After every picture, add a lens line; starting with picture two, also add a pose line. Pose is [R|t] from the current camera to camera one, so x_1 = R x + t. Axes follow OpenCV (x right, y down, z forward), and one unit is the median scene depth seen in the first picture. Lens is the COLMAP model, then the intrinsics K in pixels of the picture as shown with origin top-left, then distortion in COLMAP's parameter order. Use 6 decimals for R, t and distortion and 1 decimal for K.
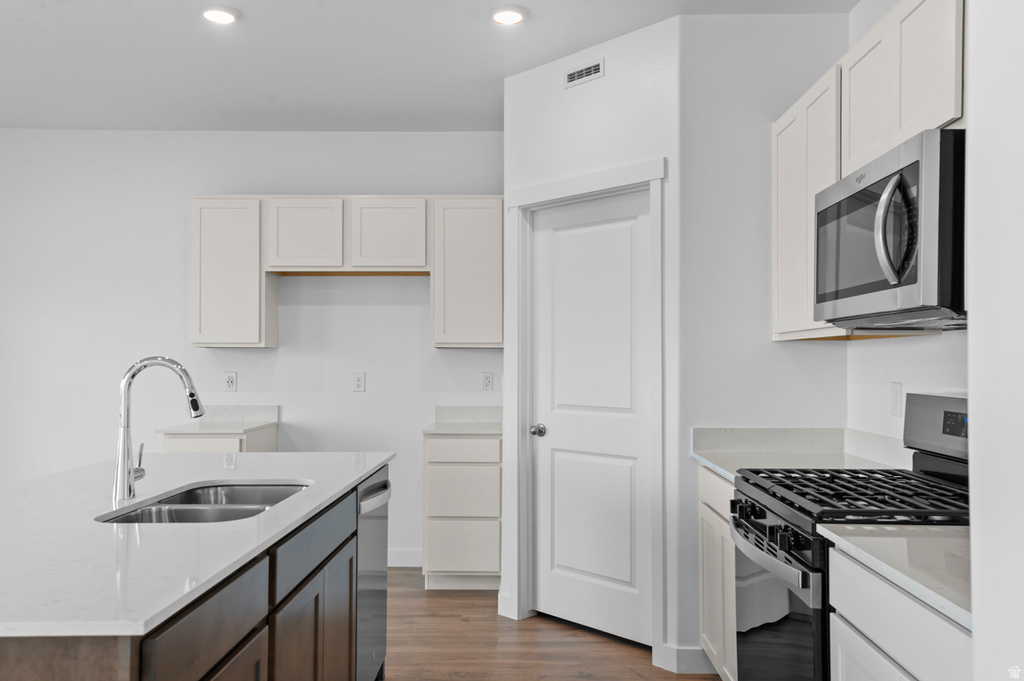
lens RADIAL K [[833.8, 0, 522.2], [0, 833.8, 353.0], [0, 0, 1]] dist [0.039681, 0.019767]
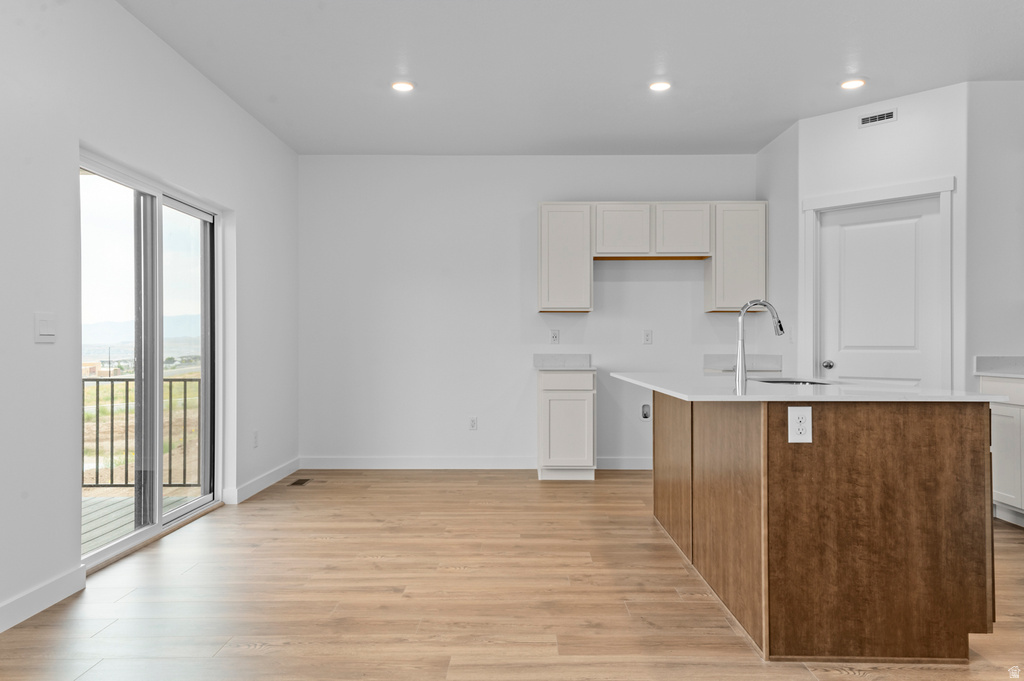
lens RADIAL K [[758.7, 0, 519.6], [0, 758.7, 345.0], [0, 0, 1]] dist [0.042602, -0.004820]
pose [[0.999928, -0.001336, 0.011910, -0.527262], [0.001251, 0.999974, 0.007158, 0.048296], [-0.011919, -0.007143, 0.999903, -0.313607]]
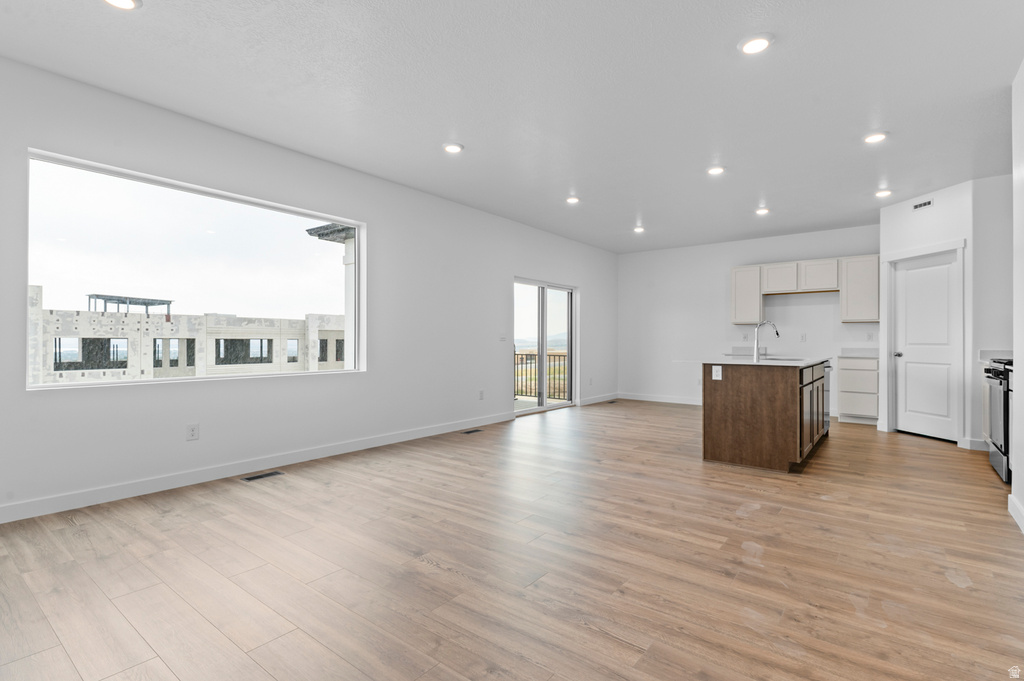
lens RADIAL K [[490.2, 0, 512.5], [0, 490.2, 340.0], [0, 0, 1]] dist [0.012223, -0.002667]
pose [[0.795733, 0.000078, -0.605648, -0.003806], [0.002311, 0.999992, 0.003165, 0.044173], [0.605643, -0.003918, 0.795726, -0.788502]]
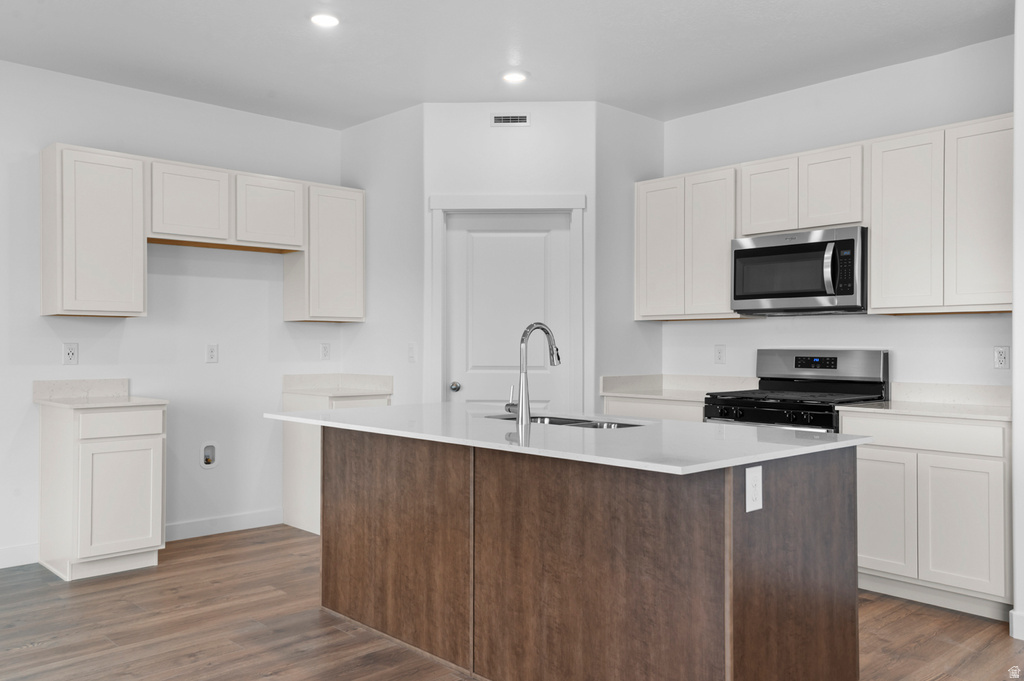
lens RADIAL K [[833.8, 0, 517.8], [0, 833.8, 346.8], [0, 0, 1]] dist [0.039681, 0.019767]
pose [[0.713950, -0.002341, 0.700192, -0.802535], [-0.007024, 0.999920, 0.010505, 0.017270], [-0.700161, -0.012418, 0.713877, 0.021464]]
